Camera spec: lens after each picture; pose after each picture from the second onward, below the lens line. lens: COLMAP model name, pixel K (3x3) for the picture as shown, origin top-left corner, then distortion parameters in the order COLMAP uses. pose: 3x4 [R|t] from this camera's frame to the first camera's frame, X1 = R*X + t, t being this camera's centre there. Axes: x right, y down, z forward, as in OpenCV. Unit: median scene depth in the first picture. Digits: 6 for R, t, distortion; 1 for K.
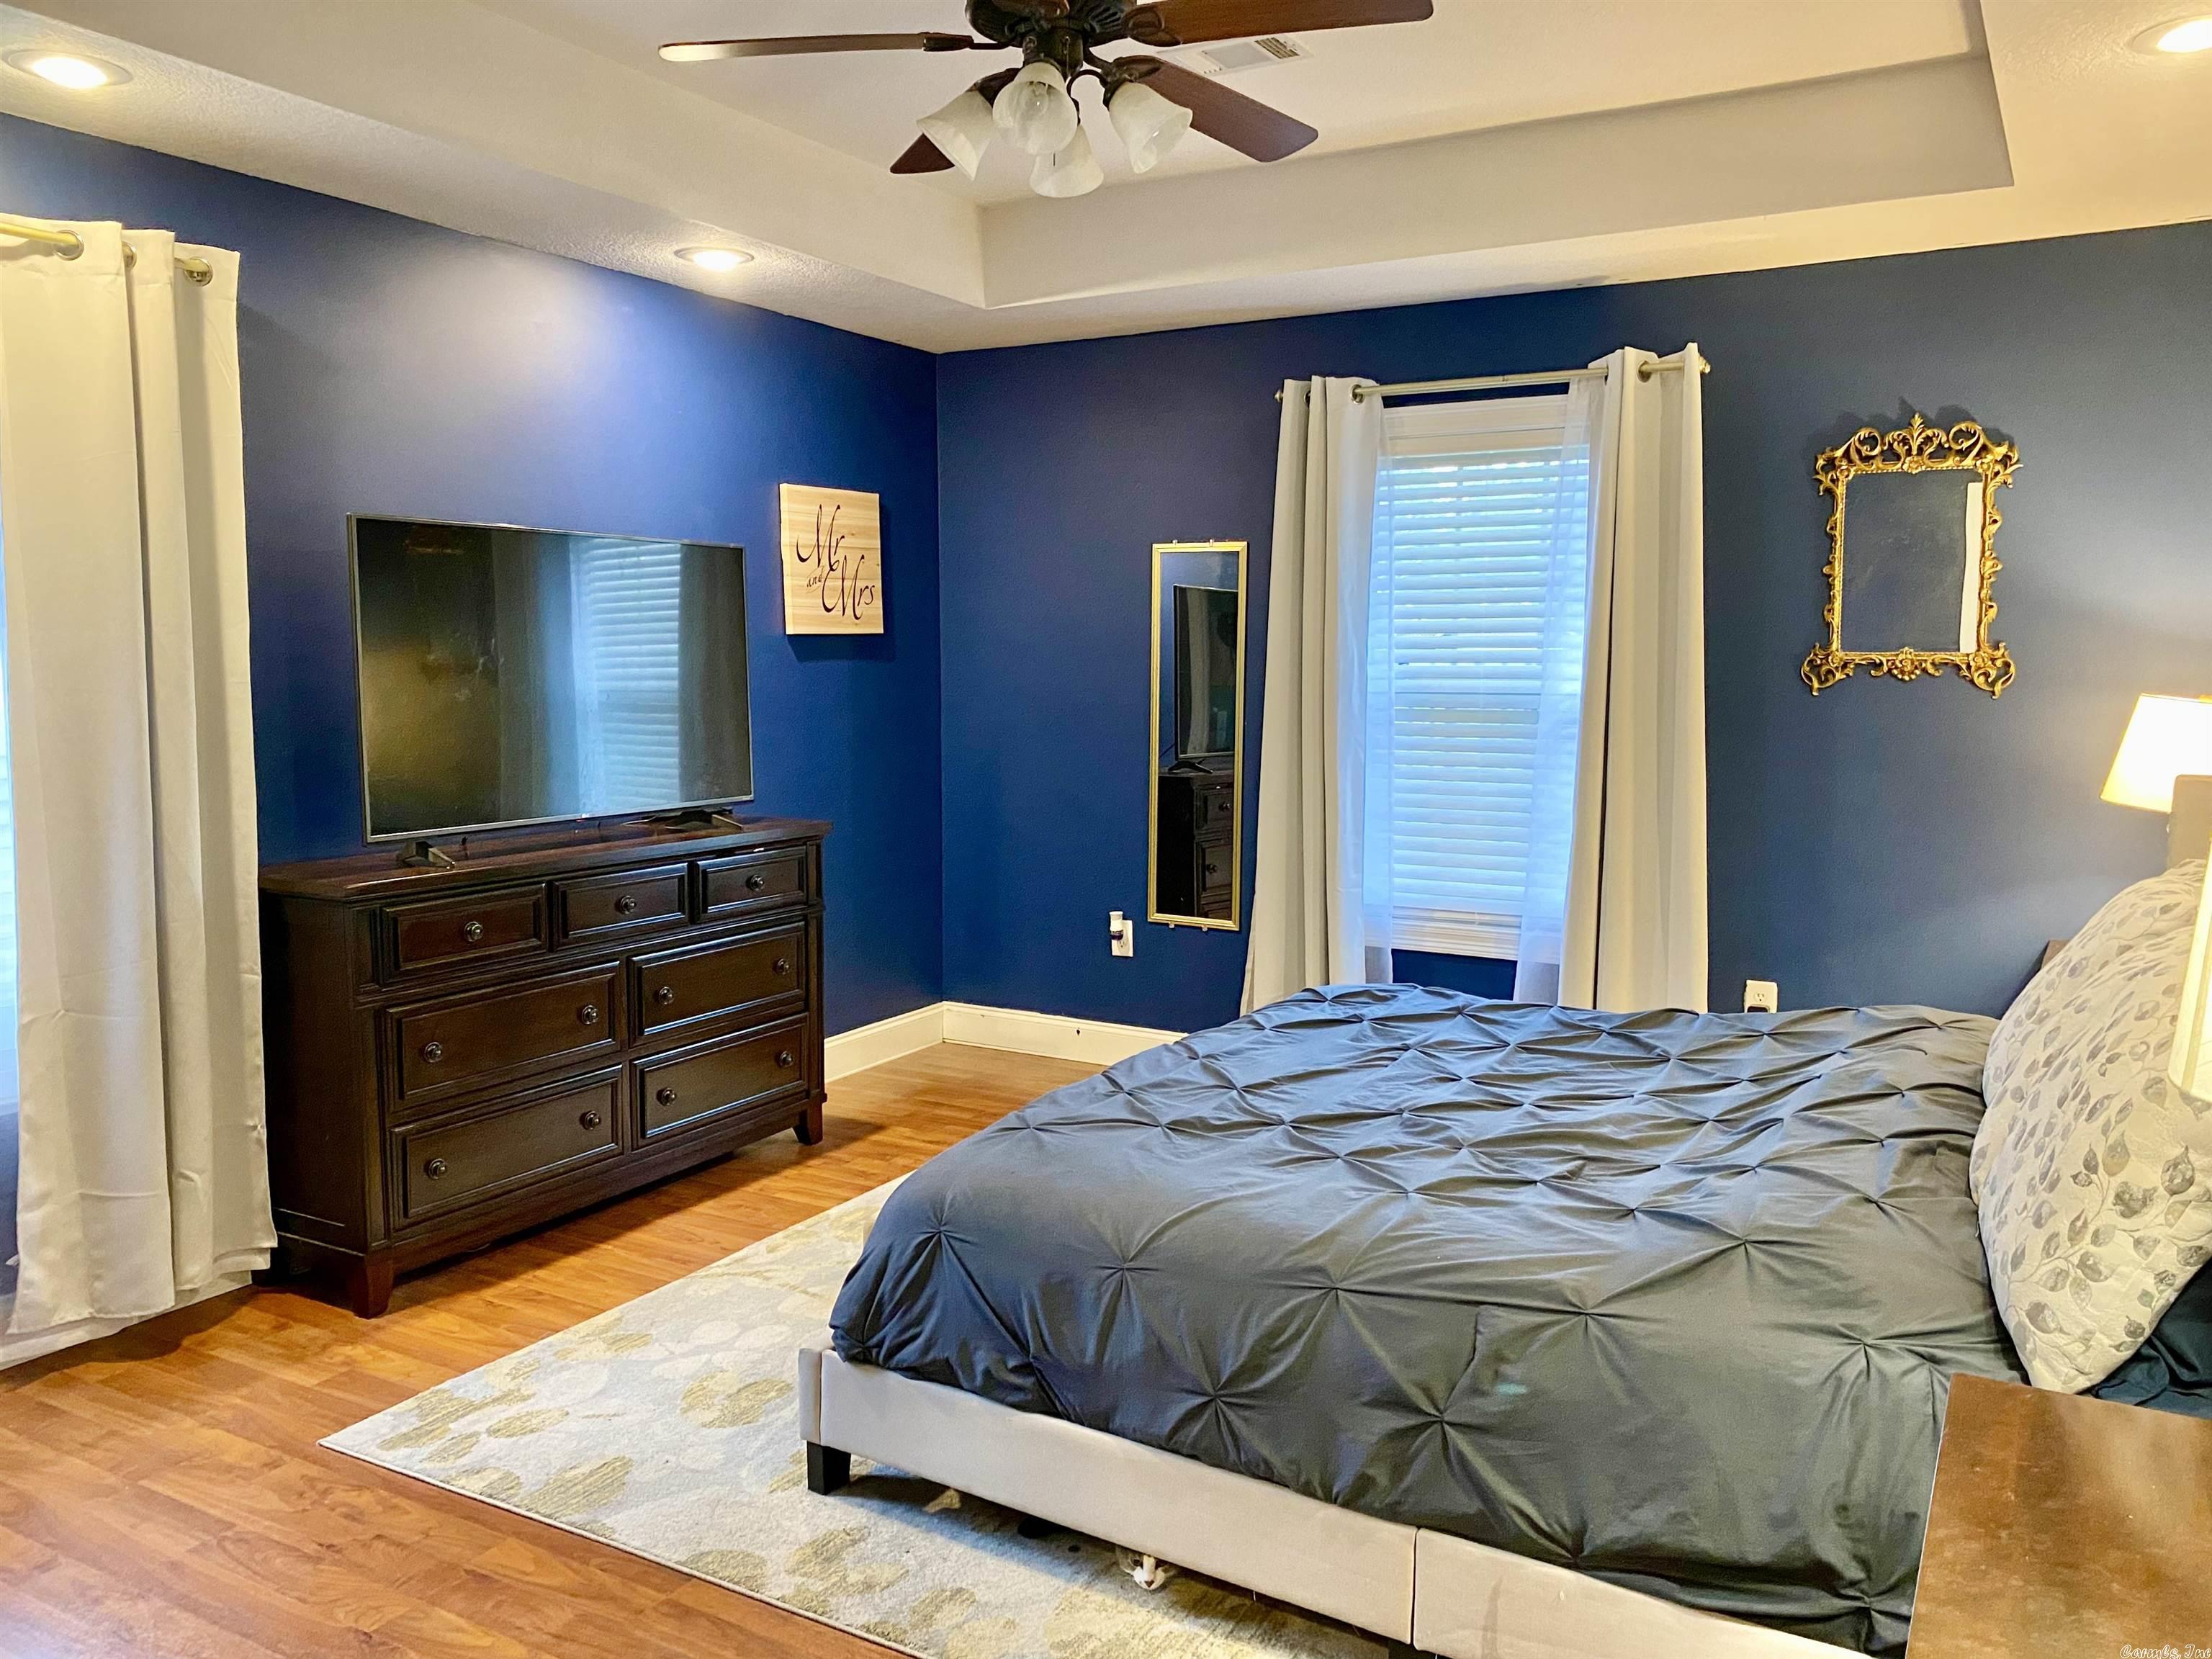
lens RADIAL K [[1691.5, 0, 1097.8], [0, 1691.5, 825.9], [0, 0, 1]] dist [0.058660, -0.052329]
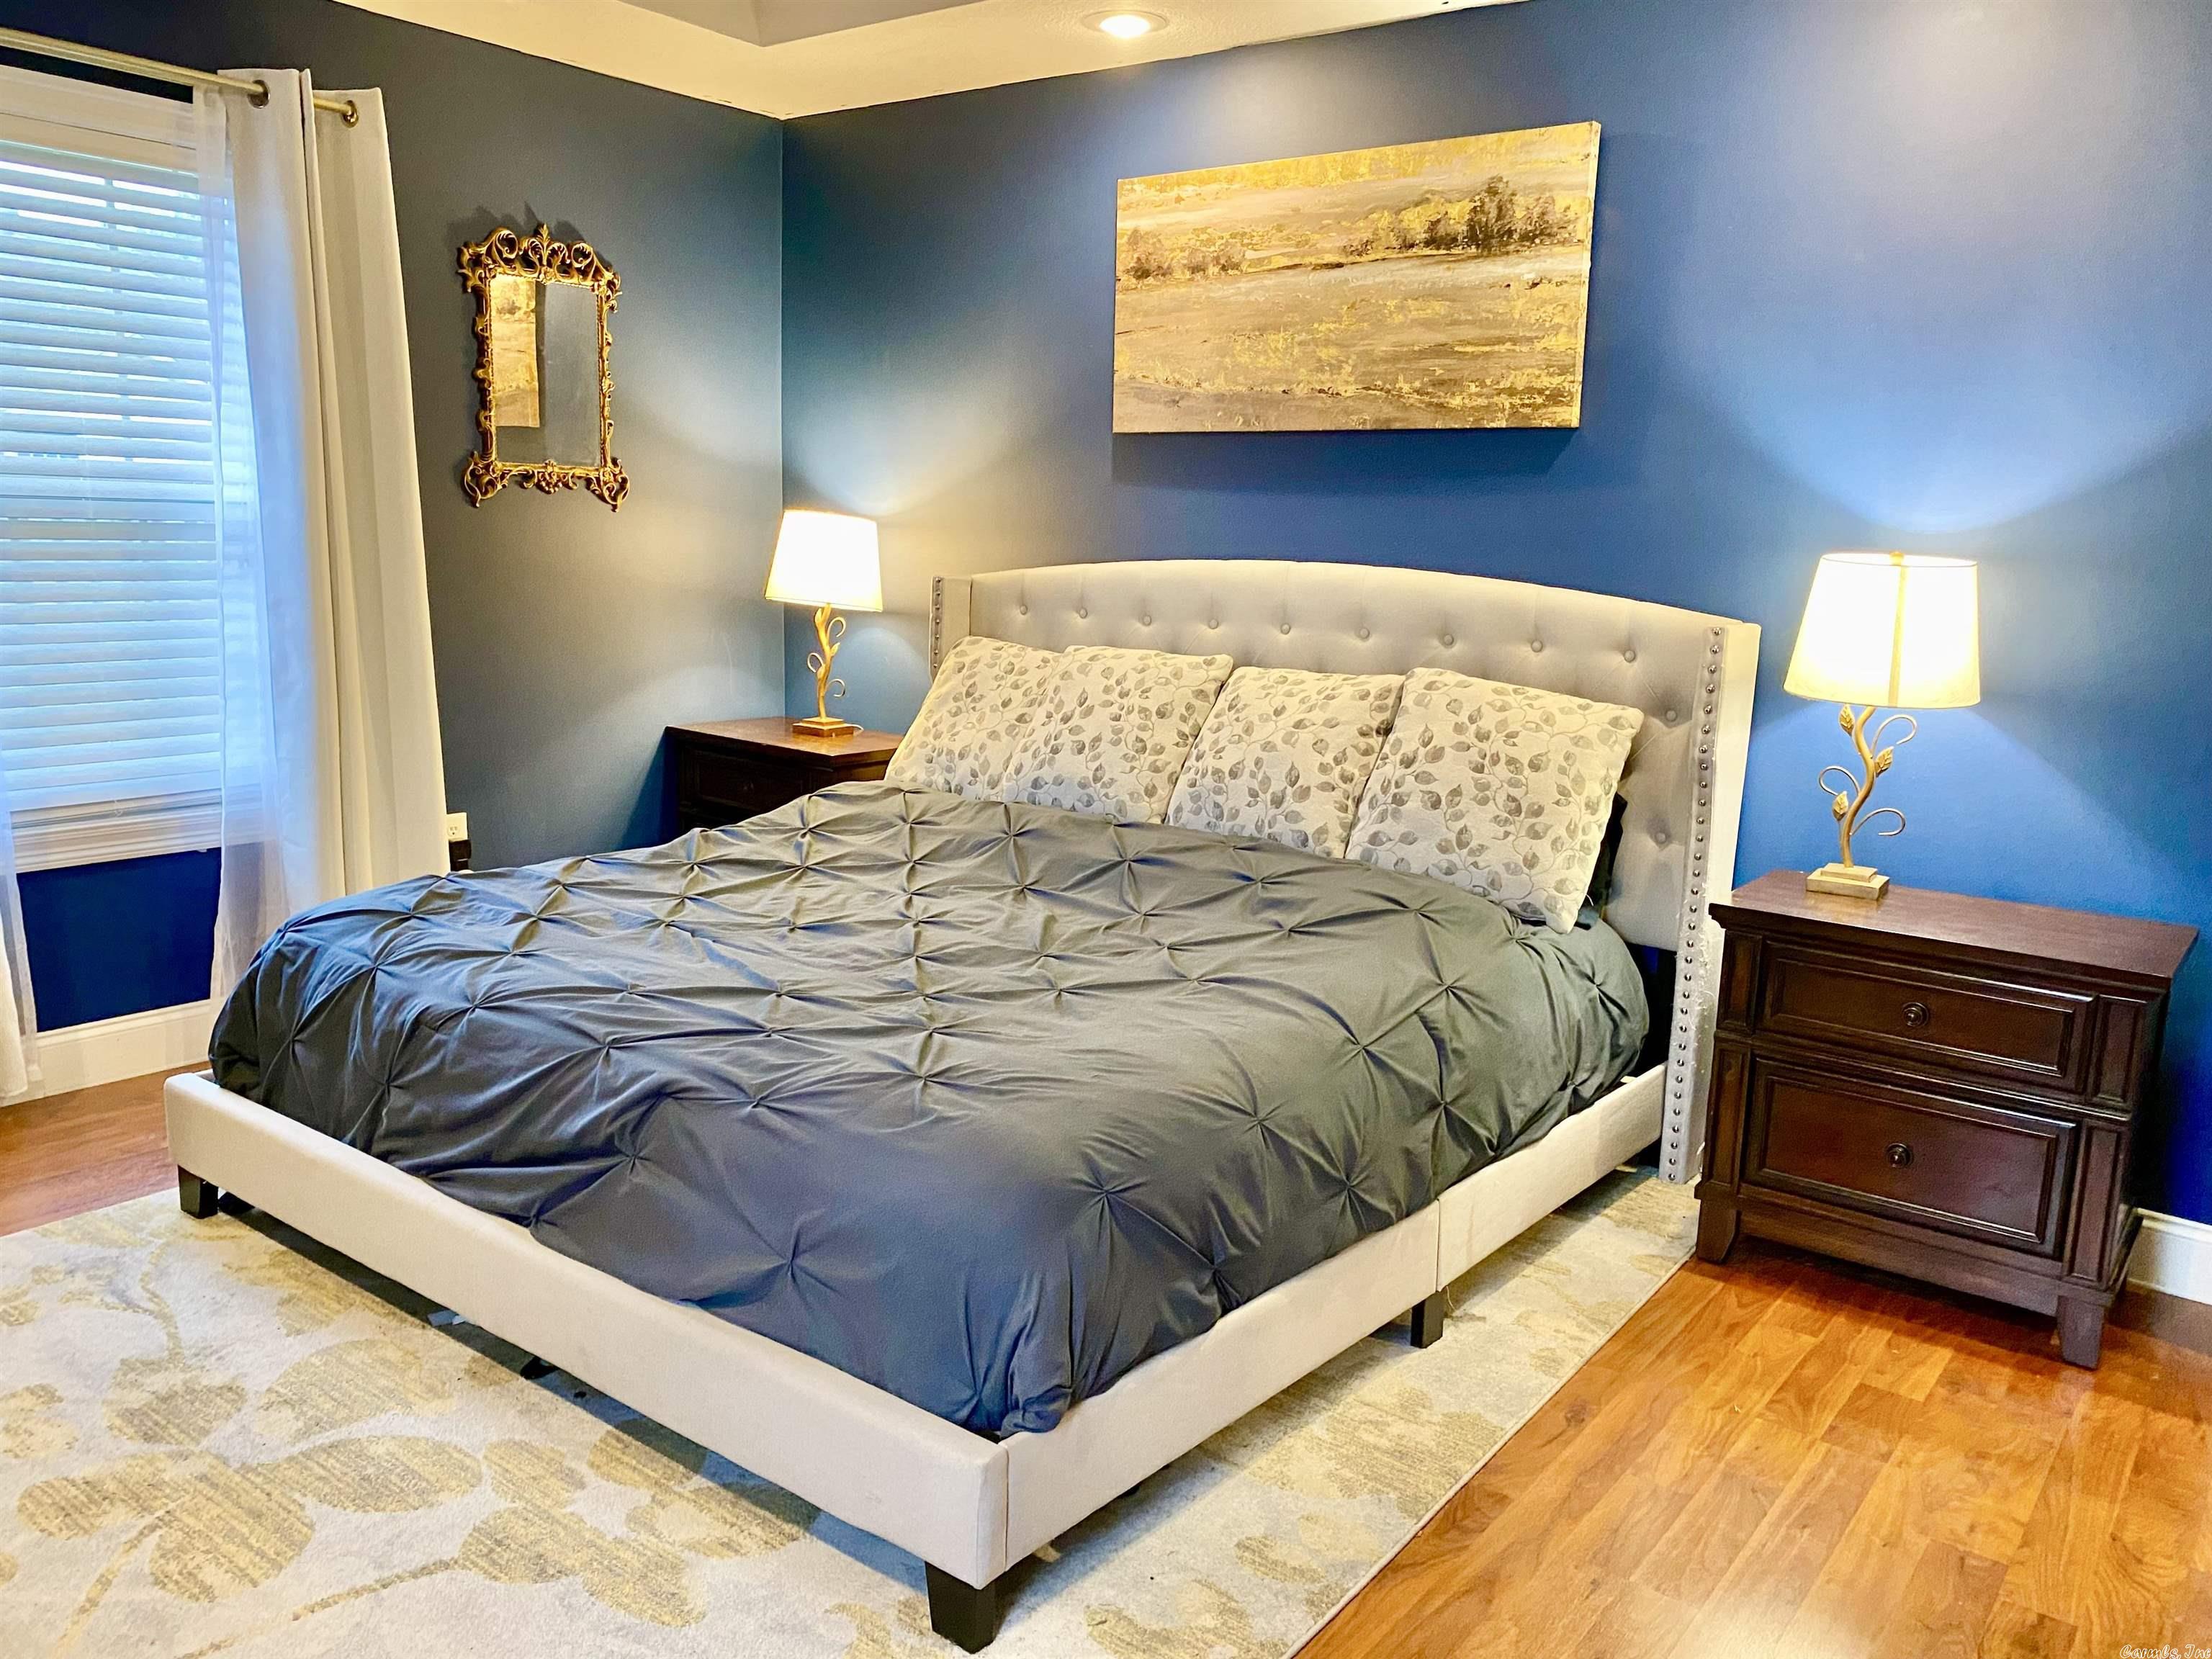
lens RADIAL K [[1691.5, 0, 1096.8], [0, 1691.5, 828.6], [0, 0, 1]] dist [0.058660, -0.052329]
pose [[0.141832, -0.183142, 0.972802, -0.515926], [0.069707, 0.982144, 0.174738, -0.043632], [-0.987433, 0.043028, 0.152066, 0.536181]]
